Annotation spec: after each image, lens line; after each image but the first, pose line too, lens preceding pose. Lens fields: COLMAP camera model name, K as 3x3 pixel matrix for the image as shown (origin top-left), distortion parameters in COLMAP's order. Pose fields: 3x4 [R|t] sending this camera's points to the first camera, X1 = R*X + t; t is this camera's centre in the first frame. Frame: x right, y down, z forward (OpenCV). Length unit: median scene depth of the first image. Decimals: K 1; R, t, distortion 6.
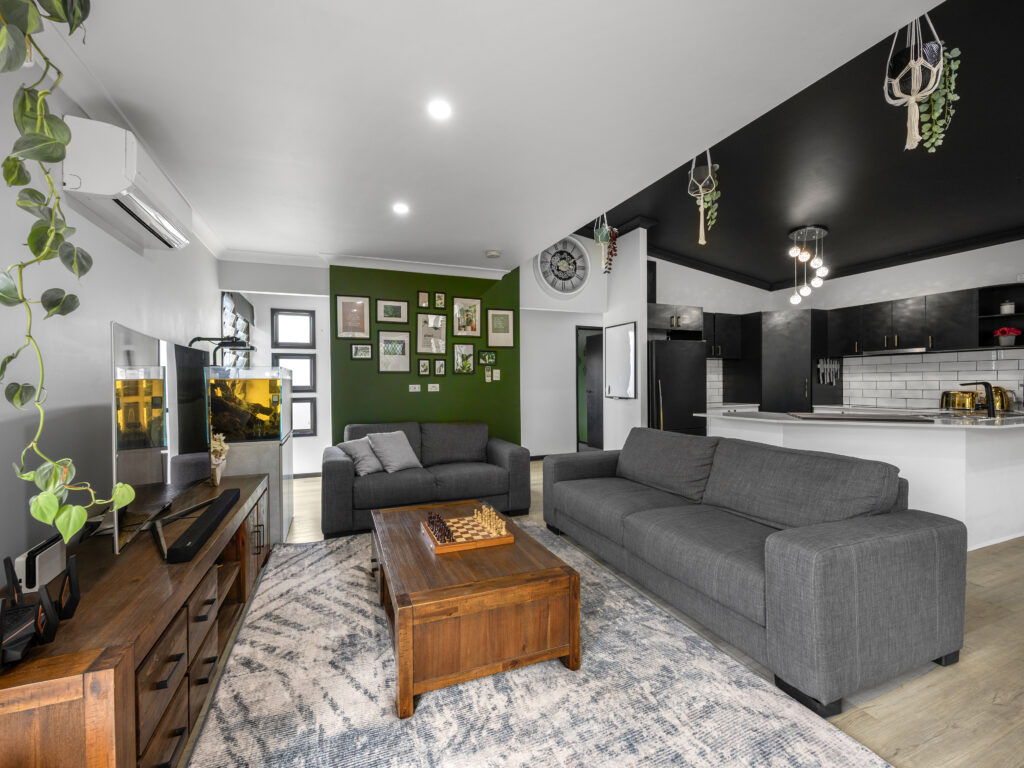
lens RADIAL K [[445.0, 0, 512.0], [0, 445.0, 384.0], [0, 0, 1]] dist [0.002032, 0.000067]
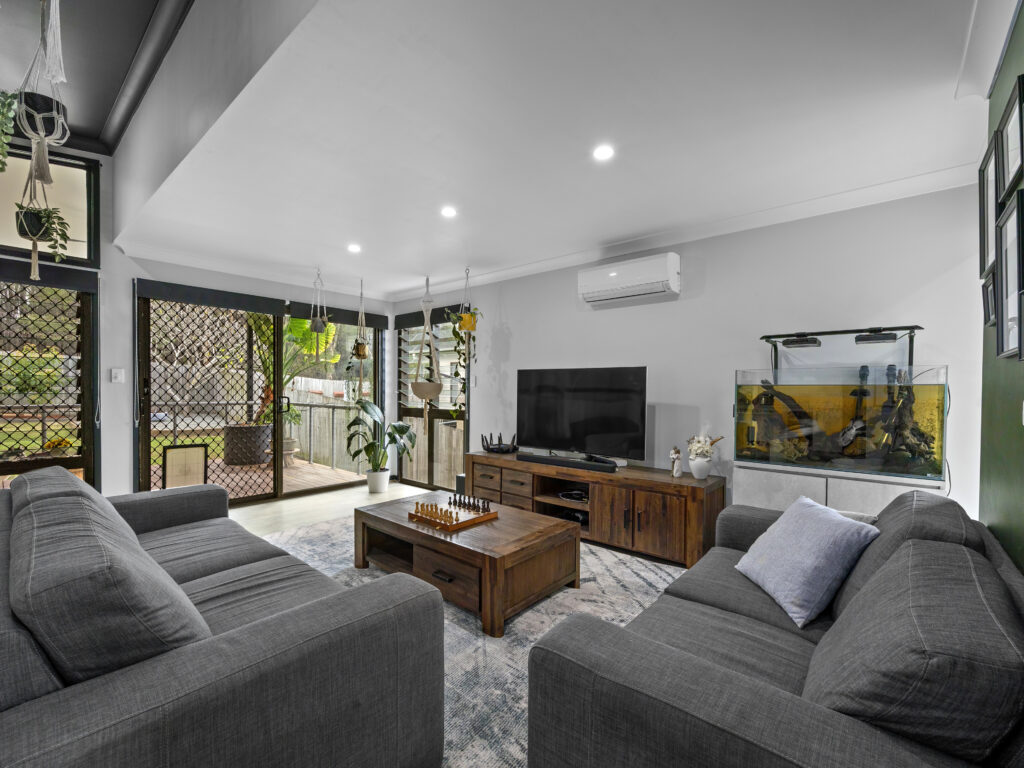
lens RADIAL K [[445.0, 0, 512.0], [0, 445.0, 384.0], [0, 0, 1]] dist [0.002032, 0.000067]
pose [[-0.885715, 0.000337, -0.464230, 0.261676], [0.000005, 1.000000, 0.000717, -0.019643], [0.464230, 0.000633, -0.885714, 1.773301]]
